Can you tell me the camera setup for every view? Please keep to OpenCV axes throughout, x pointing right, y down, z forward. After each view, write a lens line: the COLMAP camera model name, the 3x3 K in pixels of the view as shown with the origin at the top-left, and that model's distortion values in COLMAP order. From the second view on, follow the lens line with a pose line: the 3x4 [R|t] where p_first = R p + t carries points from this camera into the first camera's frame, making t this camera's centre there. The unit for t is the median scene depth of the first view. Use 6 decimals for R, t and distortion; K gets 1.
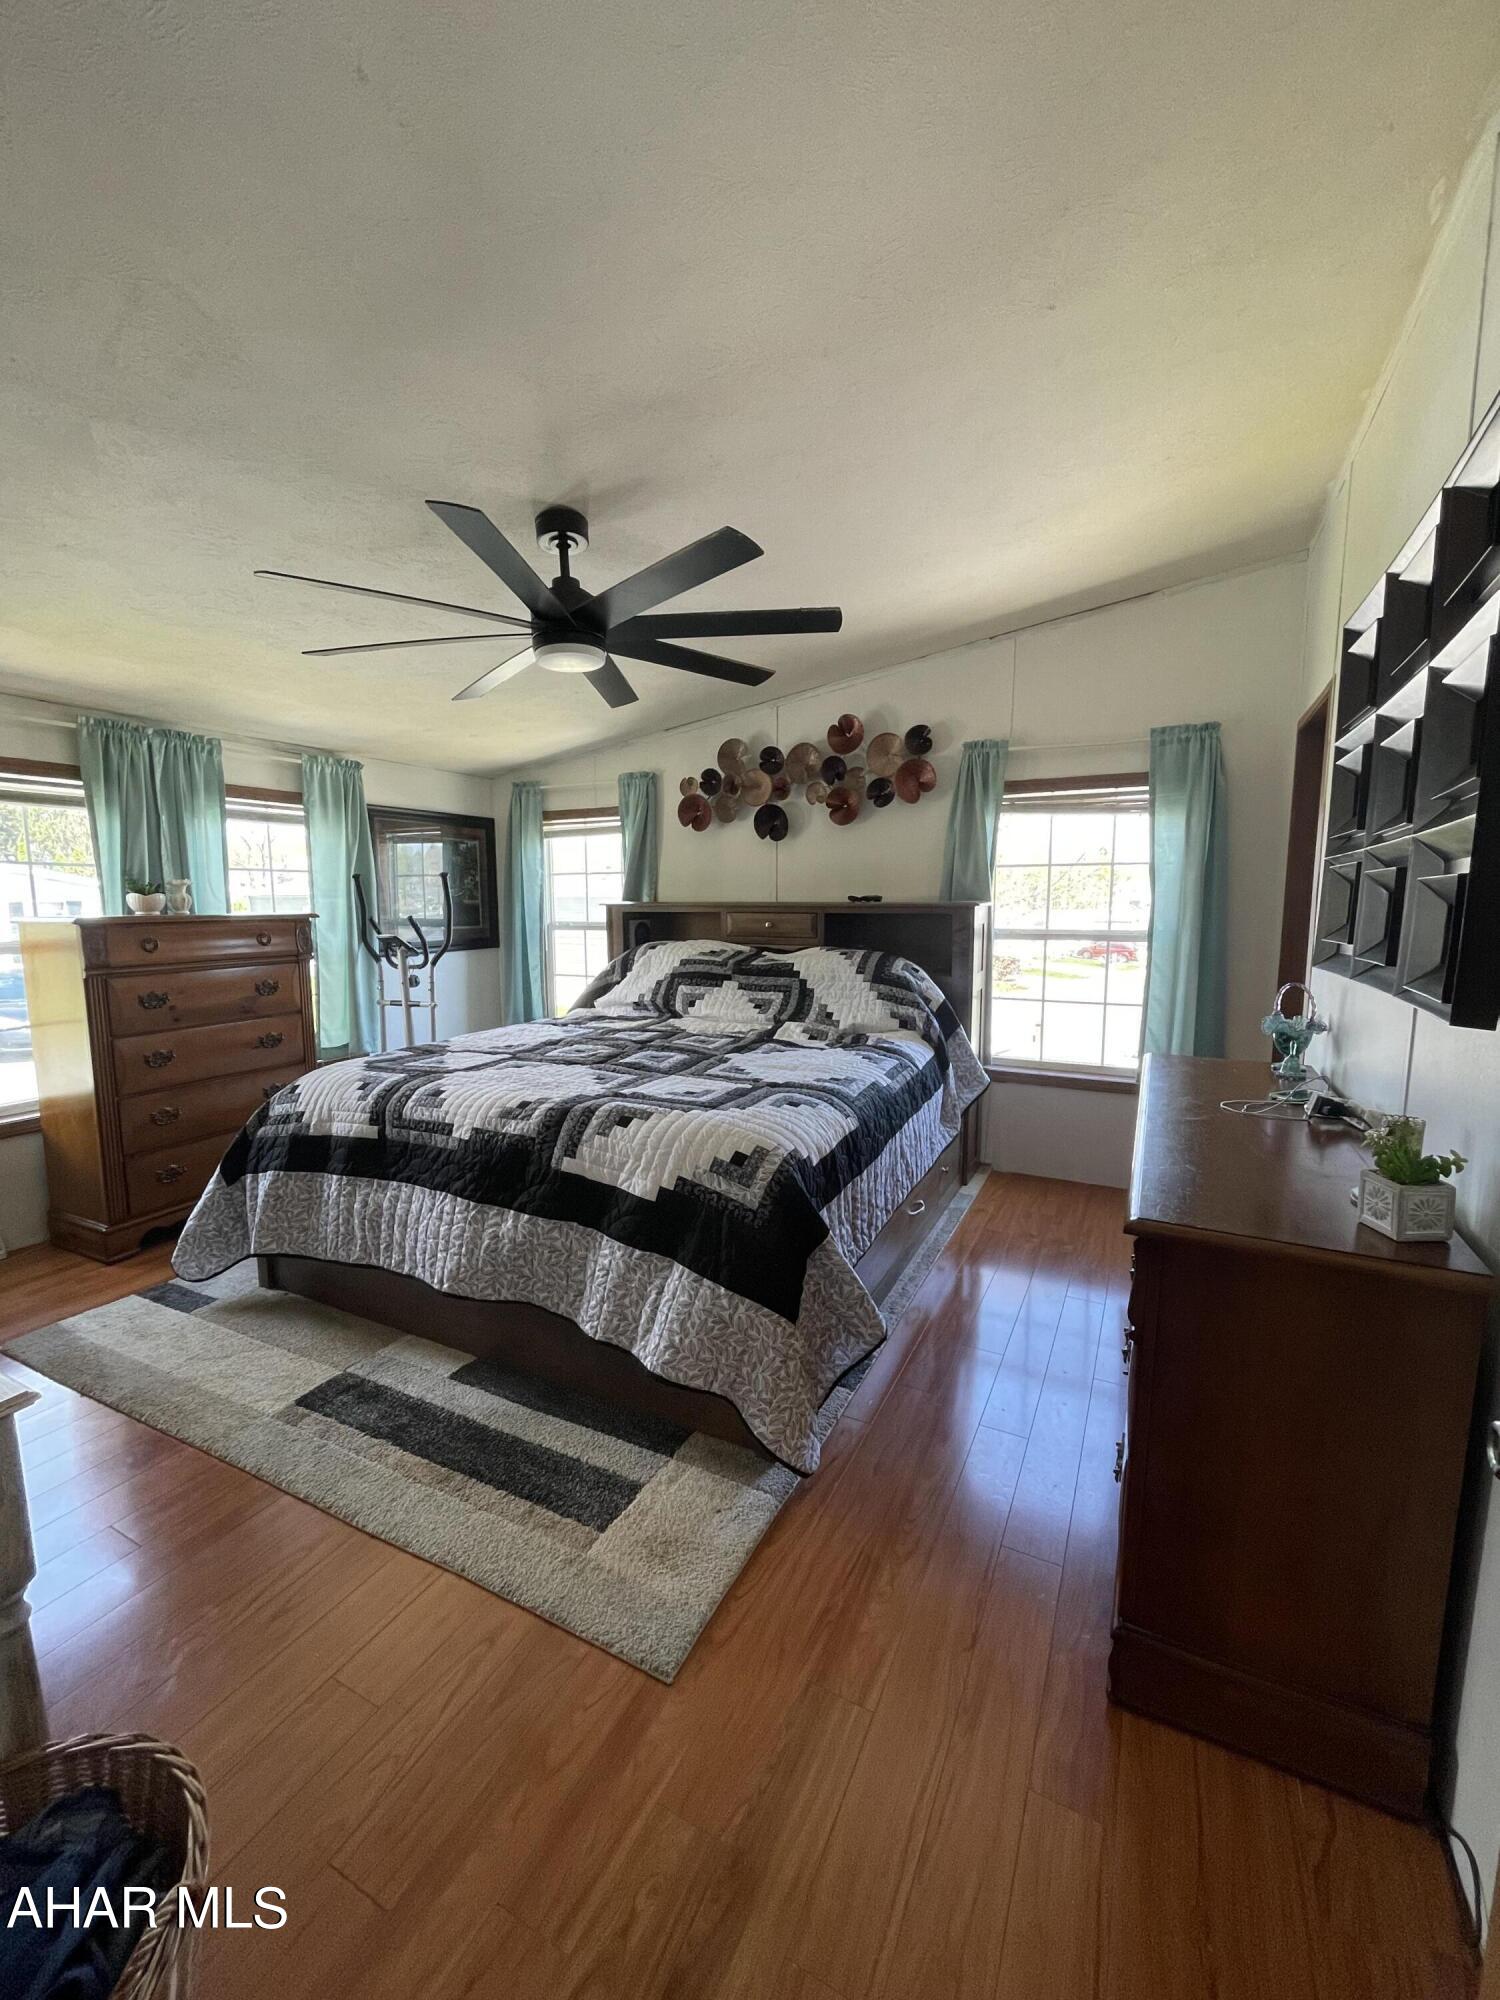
lens RADIAL K [[810.1, 0, 750.0], [0, 810.1, 1000.0], [0, 0, 1]] dist [-0.000594, -0.000225]
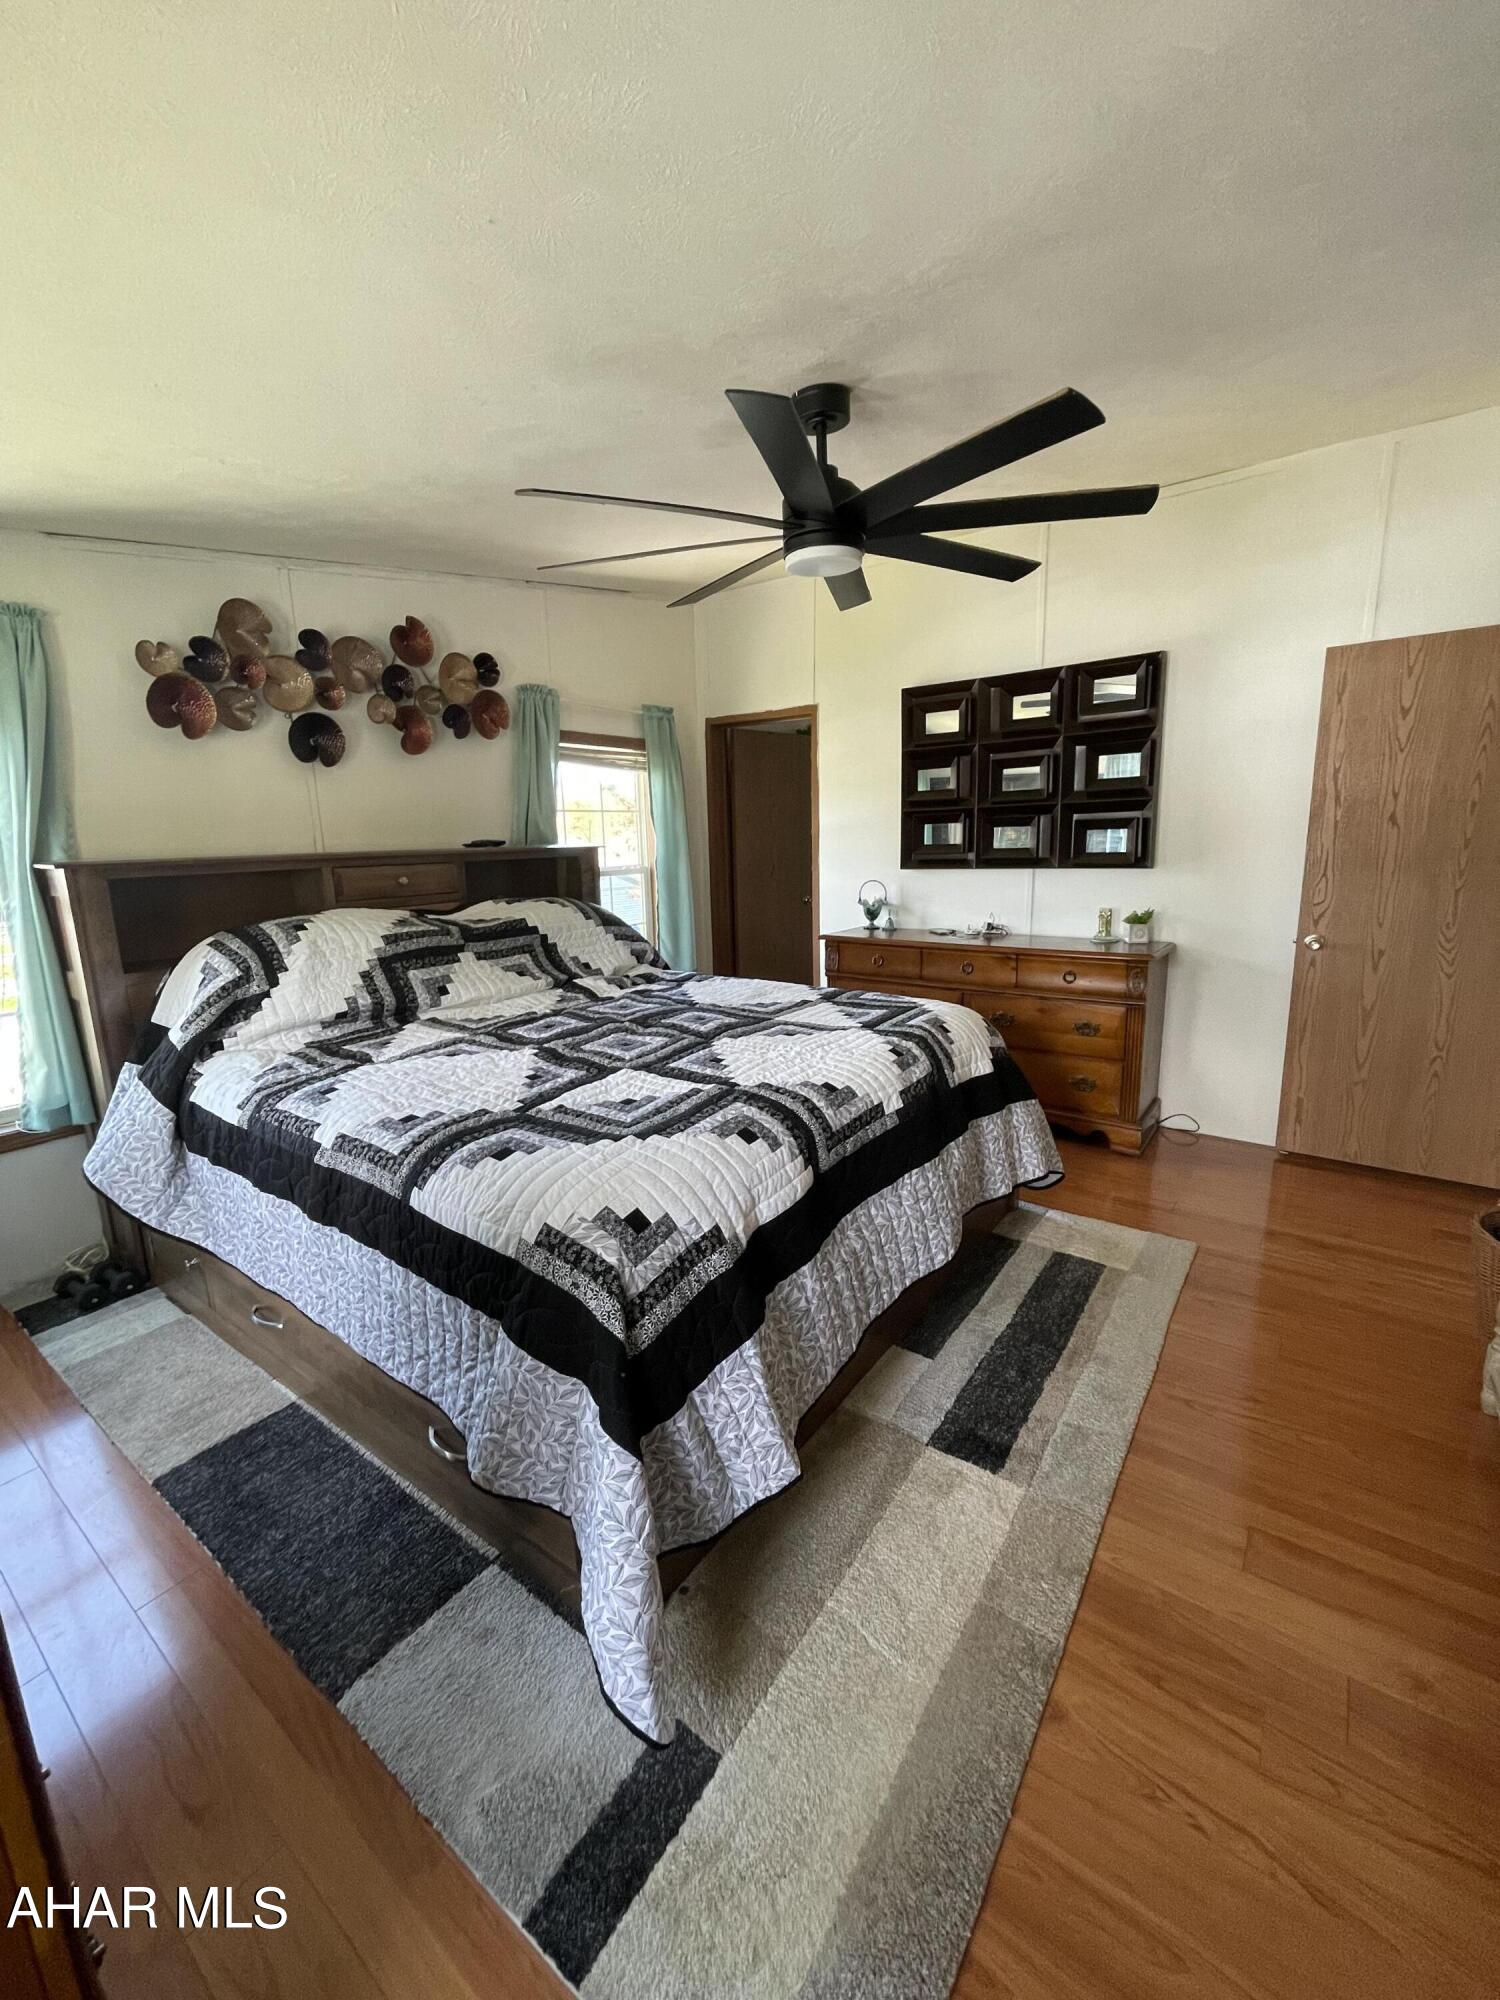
lens RADIAL K [[810.1, 0, 750.0], [0, 810.1, 1000.0], [0, 0, 1]] dist [-0.000594, -0.000225]
pose [[0.161612, -0.199430, 0.966493, -0.736203], [0.149871, 0.972968, 0.175705, -0.074214], [-0.975408, 0.116454, 0.187132, 0.597952]]
